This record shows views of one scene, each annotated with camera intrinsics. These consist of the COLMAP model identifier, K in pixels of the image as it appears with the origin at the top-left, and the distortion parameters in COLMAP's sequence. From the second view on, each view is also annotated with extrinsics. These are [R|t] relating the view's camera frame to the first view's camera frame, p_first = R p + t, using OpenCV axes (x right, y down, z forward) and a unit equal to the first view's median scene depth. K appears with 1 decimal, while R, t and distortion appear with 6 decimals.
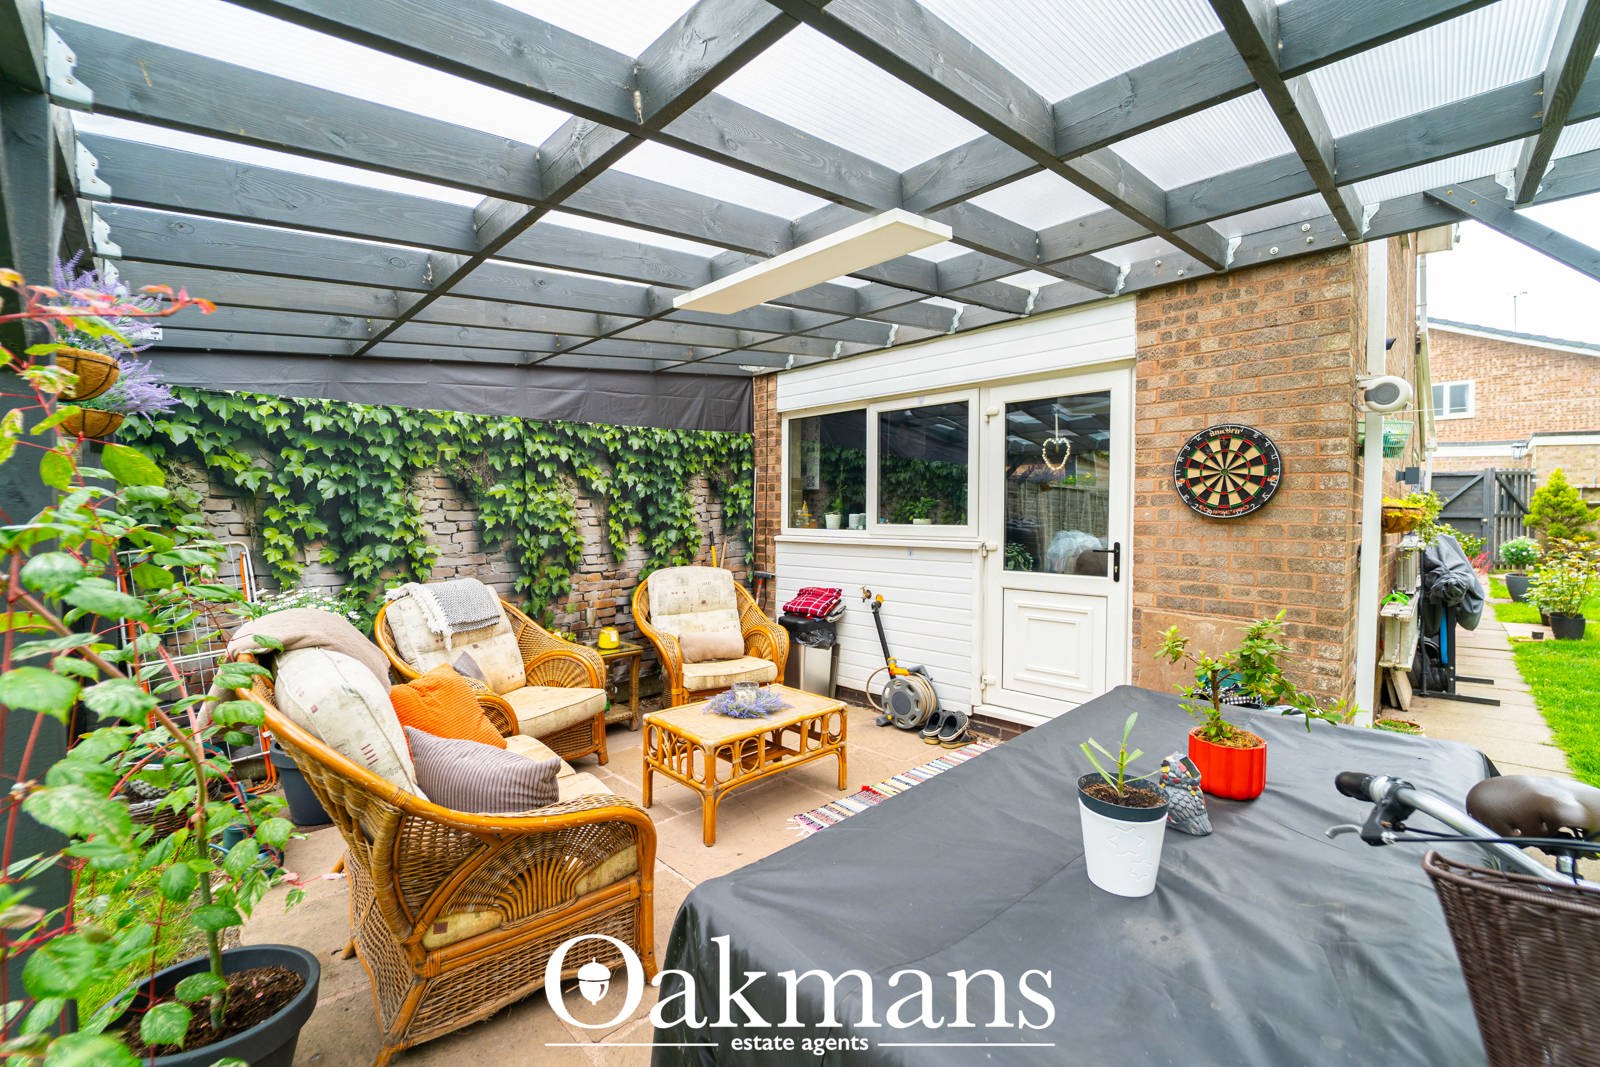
lens RADIAL K [[656.0, 0, 810.4], [0, 656.0, 532.9], [0, 0, 1]] dist [-0.015600, 0.000511]
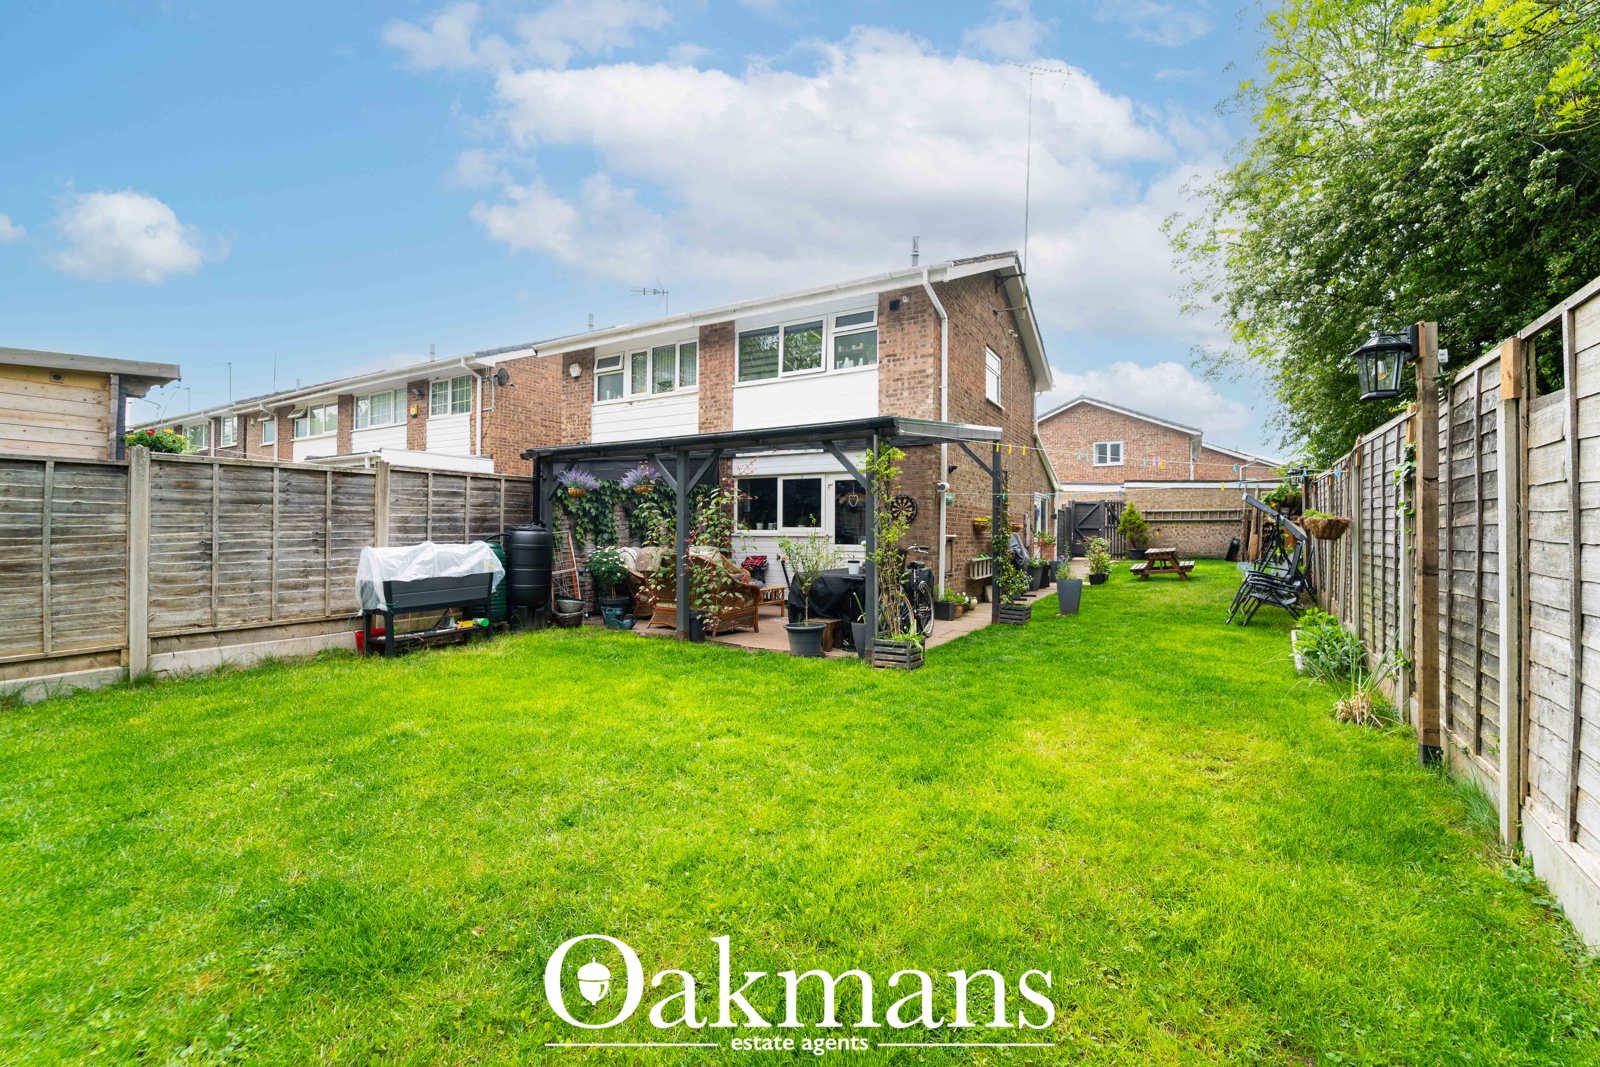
lens RADIAL K [[656.0, 0, 810.4], [0, 656.0, 532.9], [0, 0, 1]] dist [-0.015600, 0.000511]
pose [[0.968088, -0.000050, 0.250611, -0.358607], [0.005727, 0.999743, -0.021923, 0.053830], [-0.250545, 0.022659, 0.967840, -1.187079]]
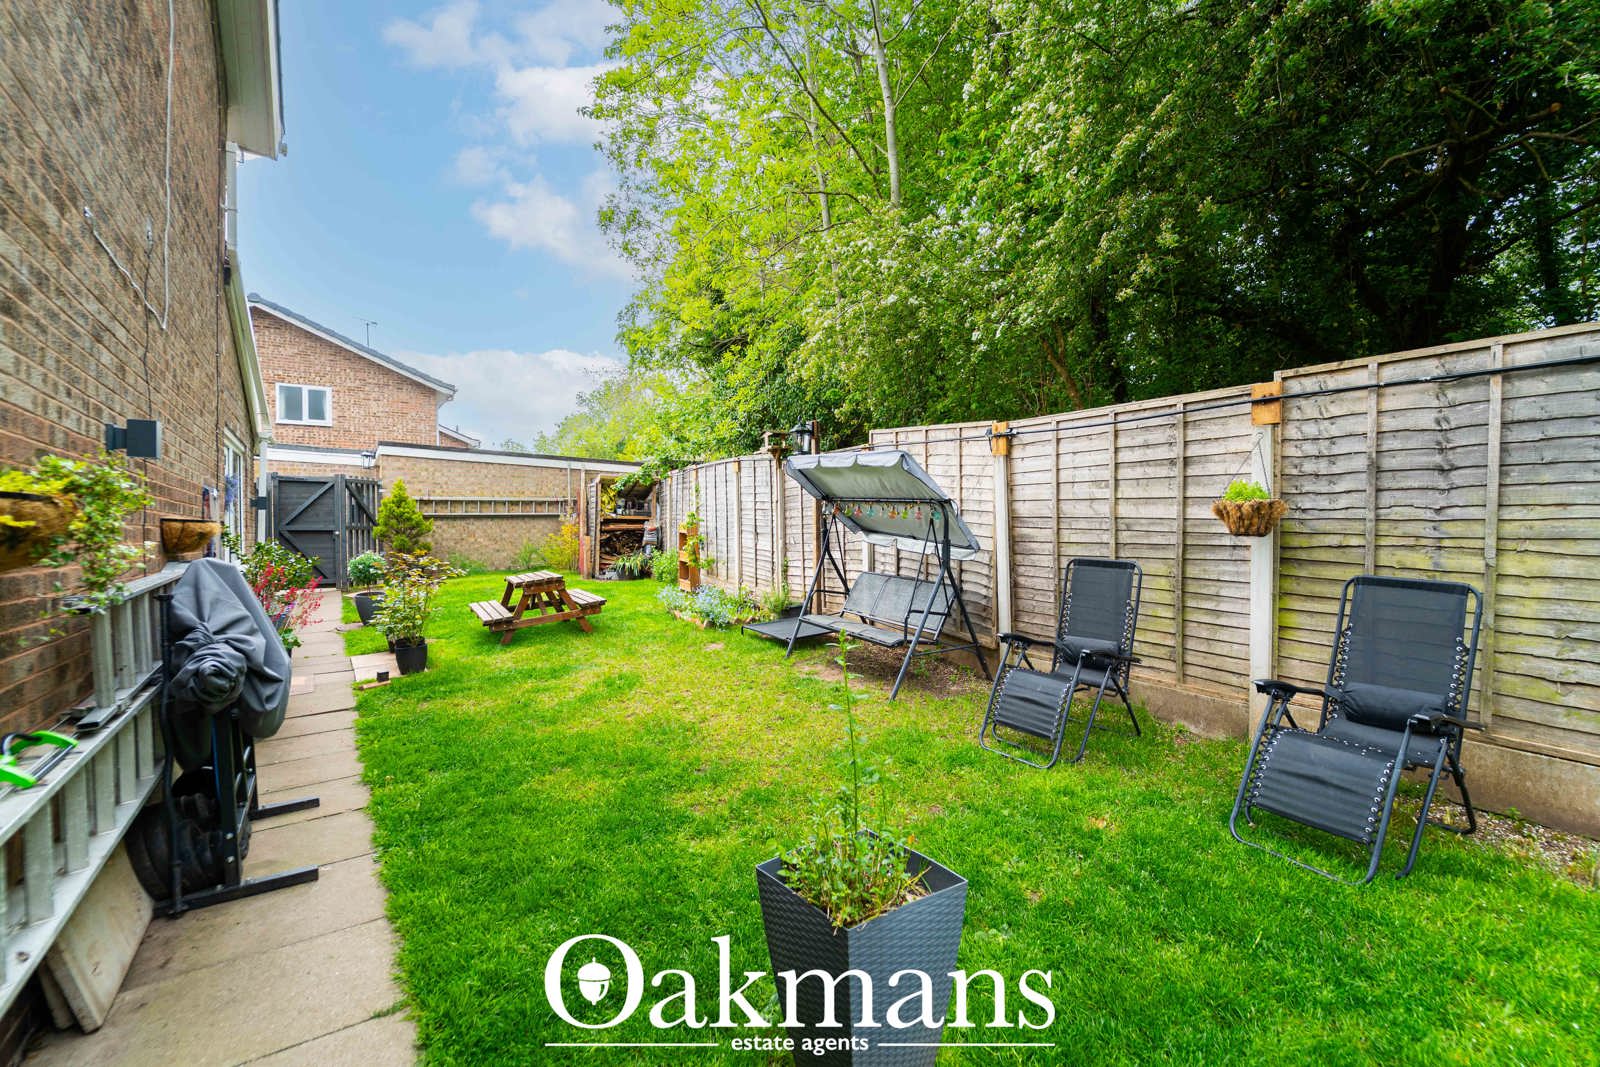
lens RADIAL K [[656.0, 0, 810.4], [0, 656.0, 532.9], [0, 0, 1]] dist [-0.015600, 0.000511]
pose [[0.153638, -0.007690, 0.988097, 0.606902], [0.028709, 0.999582, 0.003316, -0.007663], [-0.987710, 0.027858, 0.153794, 0.506561]]
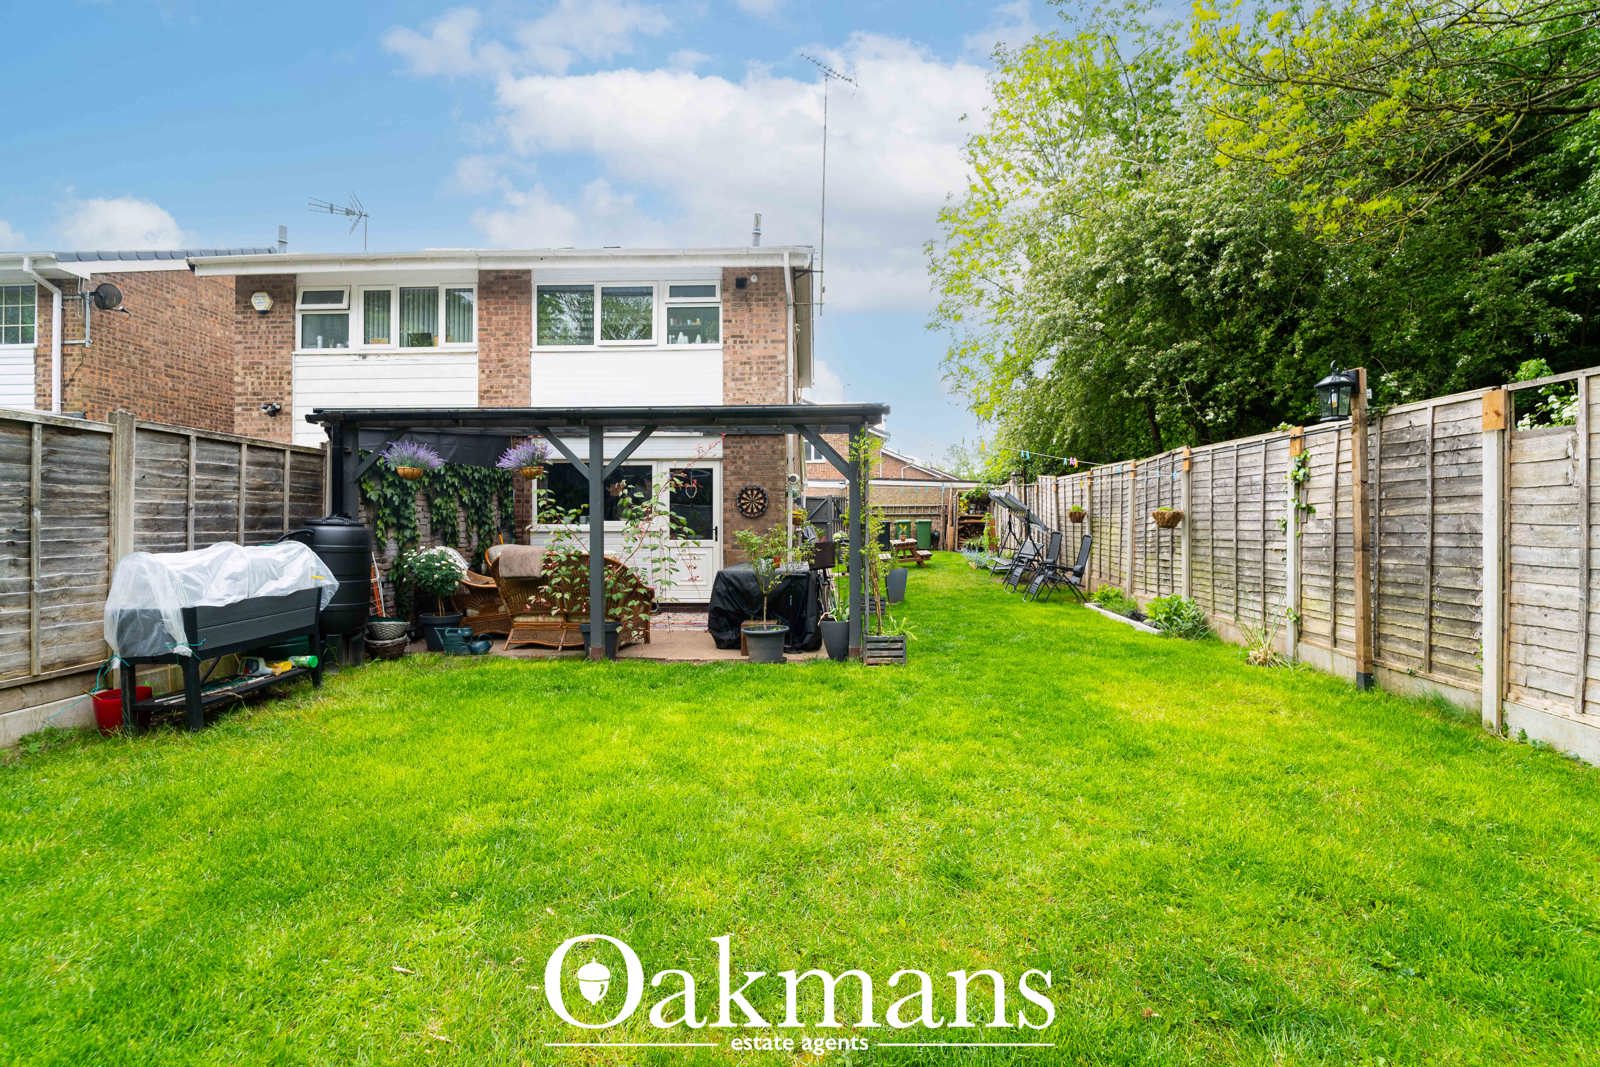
lens RADIAL K [[689.5, 0, 797.6], [0, 689.5, 529.6], [0, 0, 1]] dist [-0.016705, -0.000319]
pose [[0.732324, -0.008466, 0.680904, -0.821378], [0.023759, 0.999632, -0.013125, 0.049903], [-0.680542, 0.025789, 0.732255, -0.872646]]
